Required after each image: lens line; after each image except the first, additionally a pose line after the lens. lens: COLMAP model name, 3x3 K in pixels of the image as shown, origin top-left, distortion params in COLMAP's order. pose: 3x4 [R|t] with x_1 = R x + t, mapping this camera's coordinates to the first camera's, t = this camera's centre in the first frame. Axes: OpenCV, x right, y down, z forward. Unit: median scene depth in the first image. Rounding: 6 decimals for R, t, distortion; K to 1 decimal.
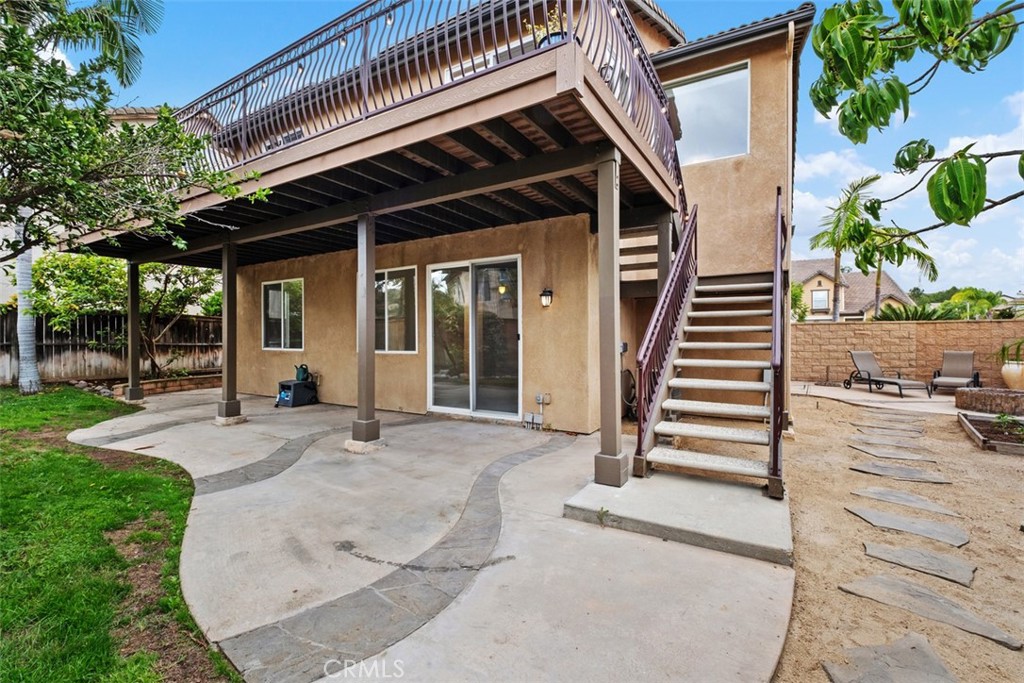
lens RADIAL K [[449.8, 0, 512.0], [0, 449.8, 341.5], [0, 0, 1]] dist [0.001233, -0.000004]
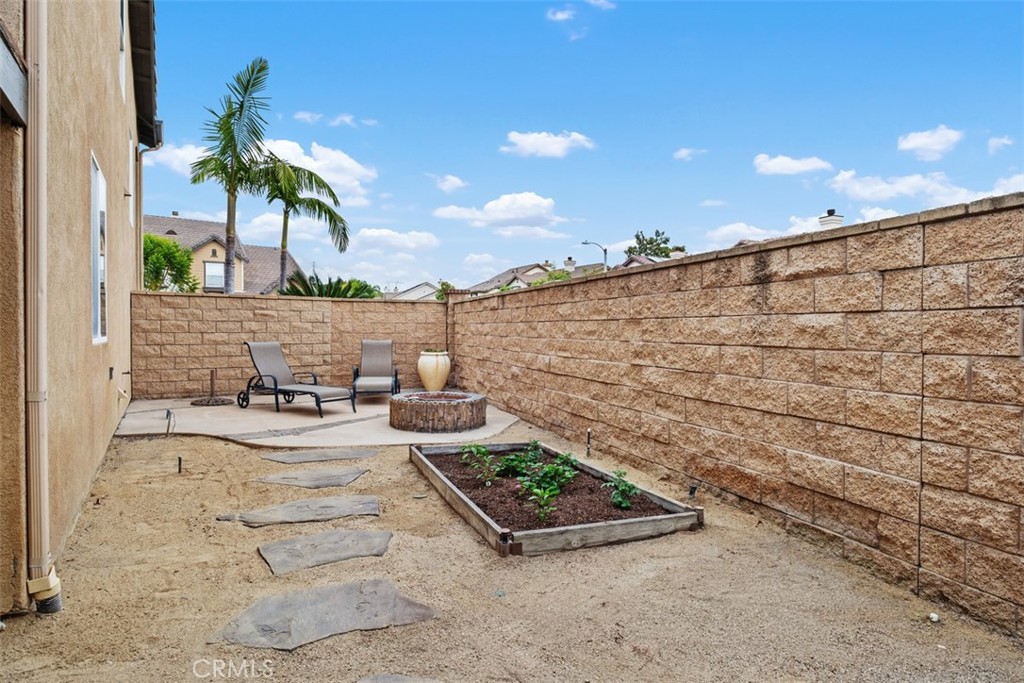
lens RADIAL K [[567.2, 0, 512.0], [0, 567.2, 341.5], [0, 0, 1]] dist [-0.003973, -0.000767]
pose [[0.476286, -0.010693, 0.879225, 0.265381], [-0.001290, 0.999916, 0.012859, 0.010278], [-0.879290, -0.007259, 0.476232, 0.343804]]
